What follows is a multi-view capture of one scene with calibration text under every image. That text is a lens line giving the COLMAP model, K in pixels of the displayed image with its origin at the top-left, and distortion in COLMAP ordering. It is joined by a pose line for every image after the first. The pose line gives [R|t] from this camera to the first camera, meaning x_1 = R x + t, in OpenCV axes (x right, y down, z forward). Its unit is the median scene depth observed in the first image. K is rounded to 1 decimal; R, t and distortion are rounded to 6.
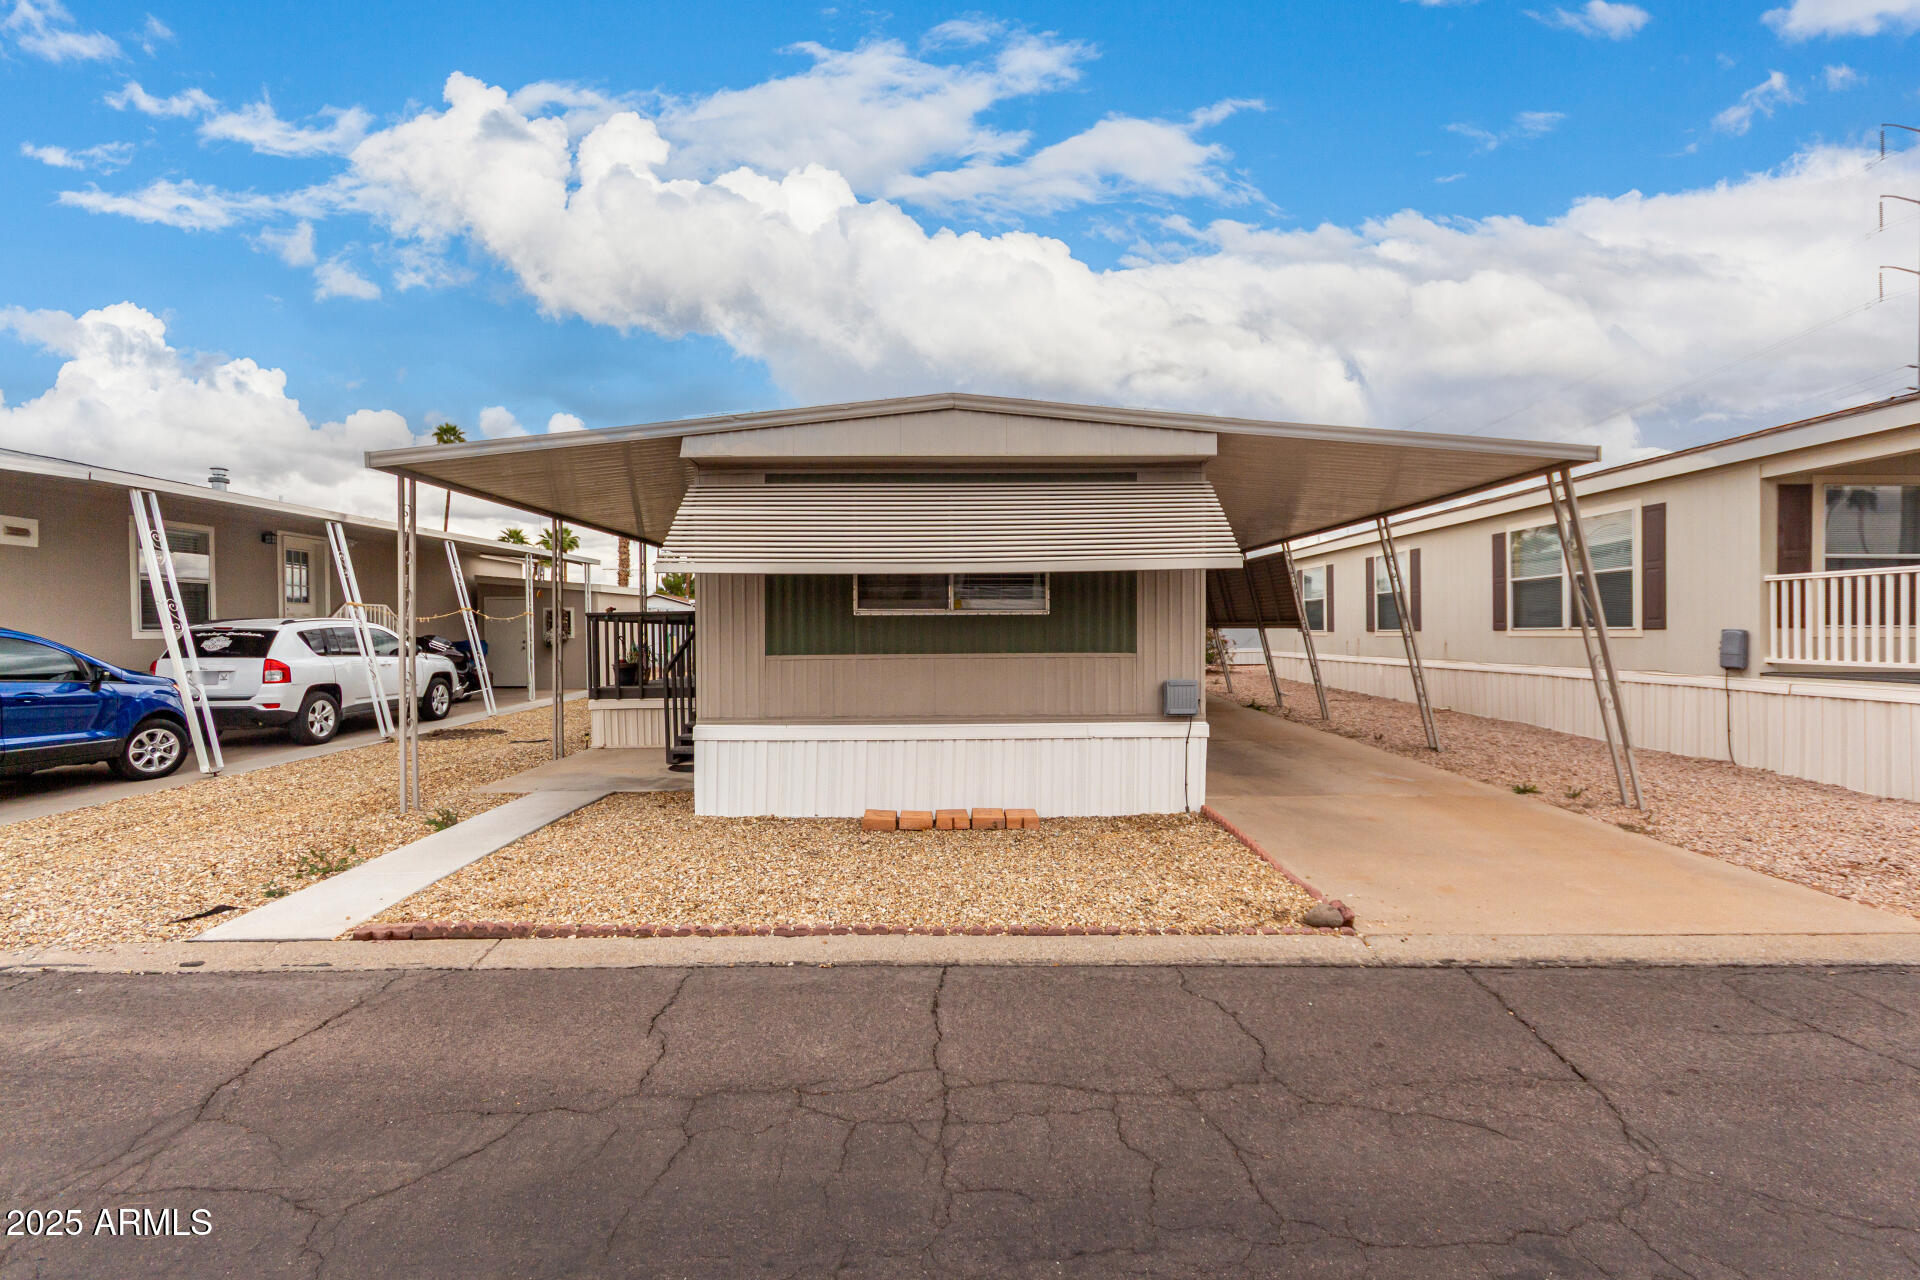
lens RADIAL K [[933.9, 0, 967.1], [0, 933.9, 638.2], [0, 0, 1]] dist [-0.005124, 0.000386]
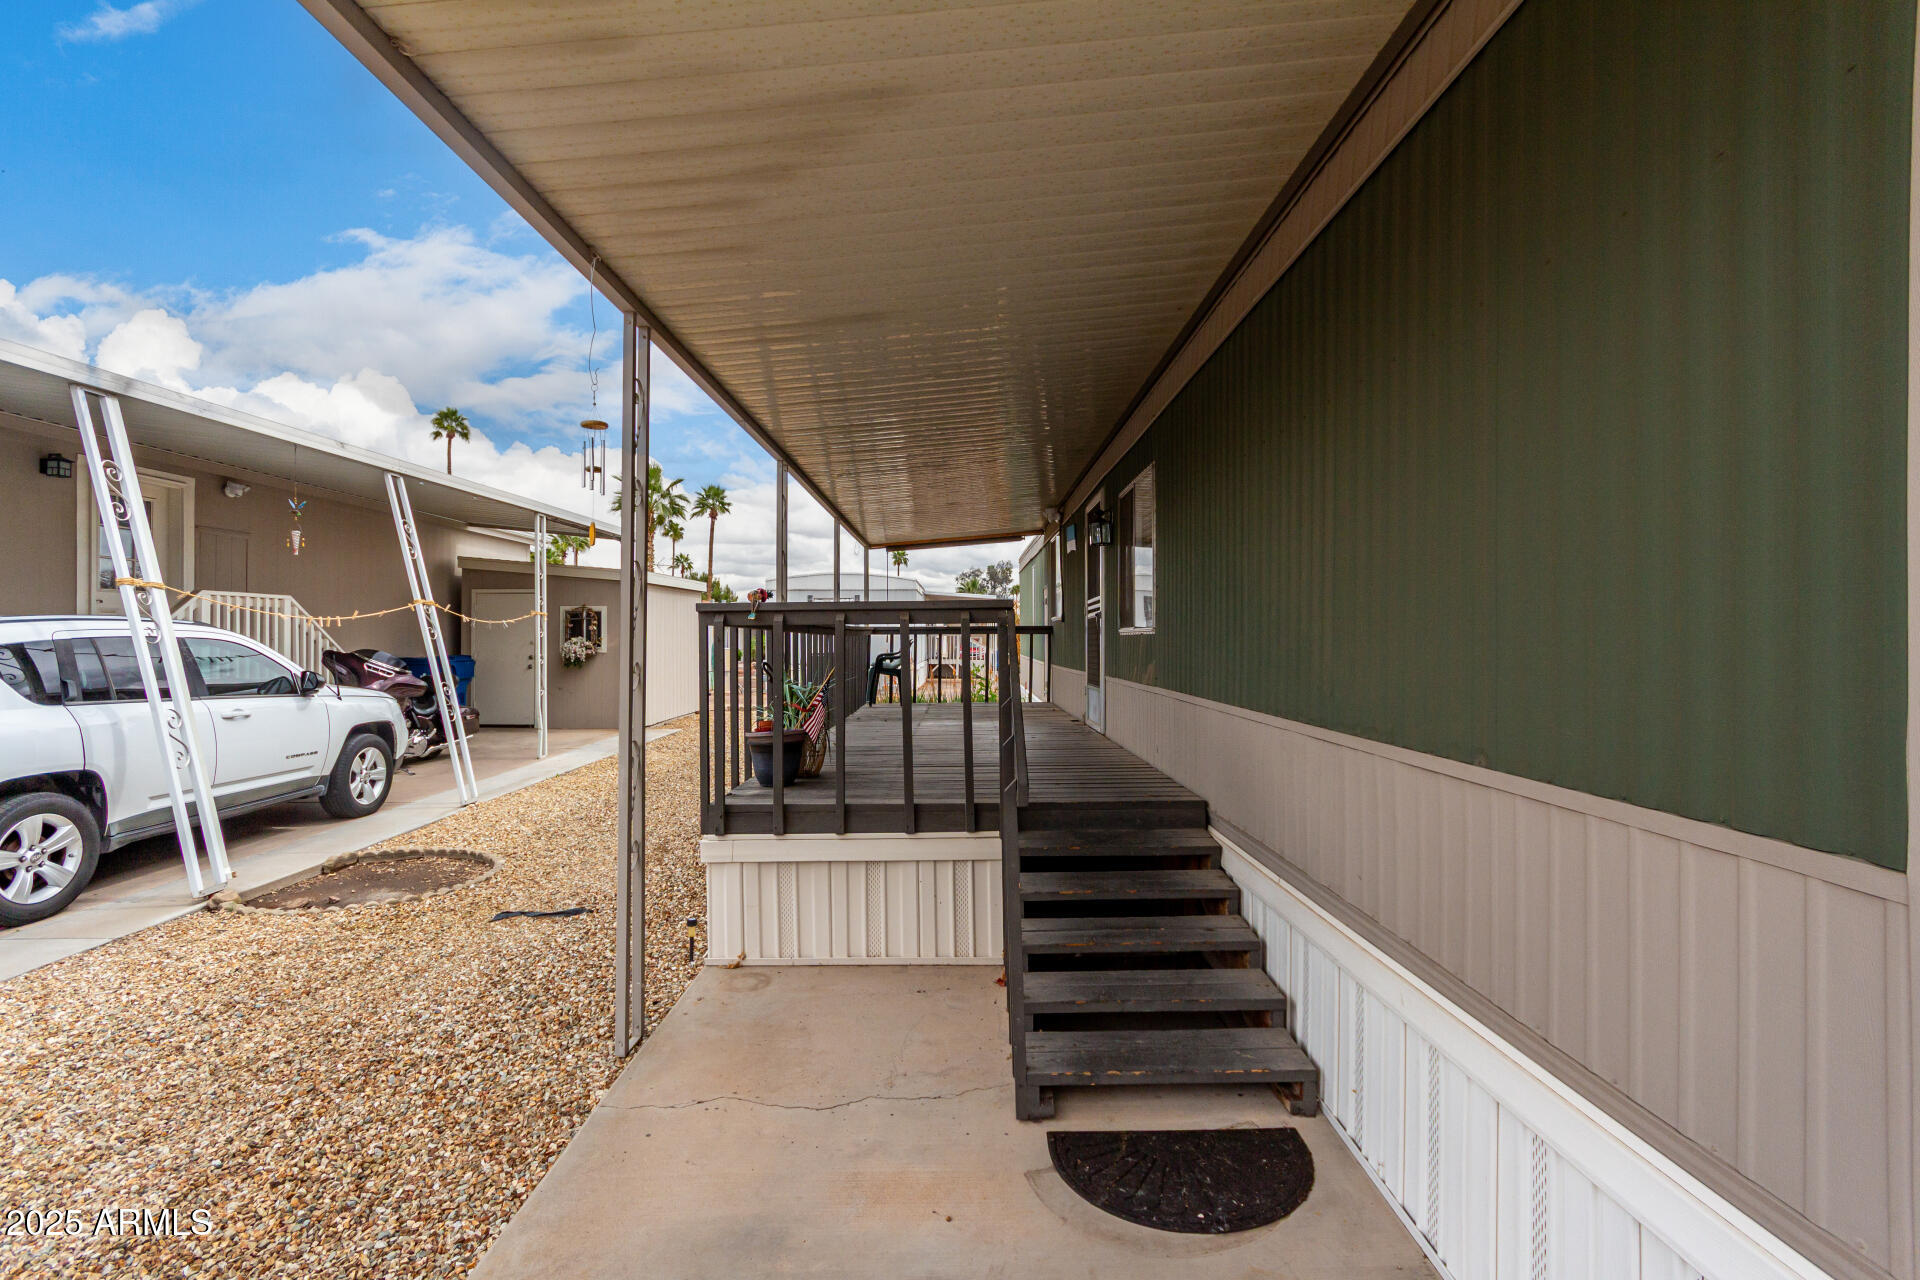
lens RADIAL K [[937.9, 0, 963.4], [0, 937.9, 631.5], [0, 0, 1]] dist [-0.002614, -0.000876]
pose [[0.999930, 0.005546, -0.010452, -0.228968], [-0.005724, 0.999838, -0.017055, -0.007681], [0.010356, 0.017113, 0.999800, 0.481038]]
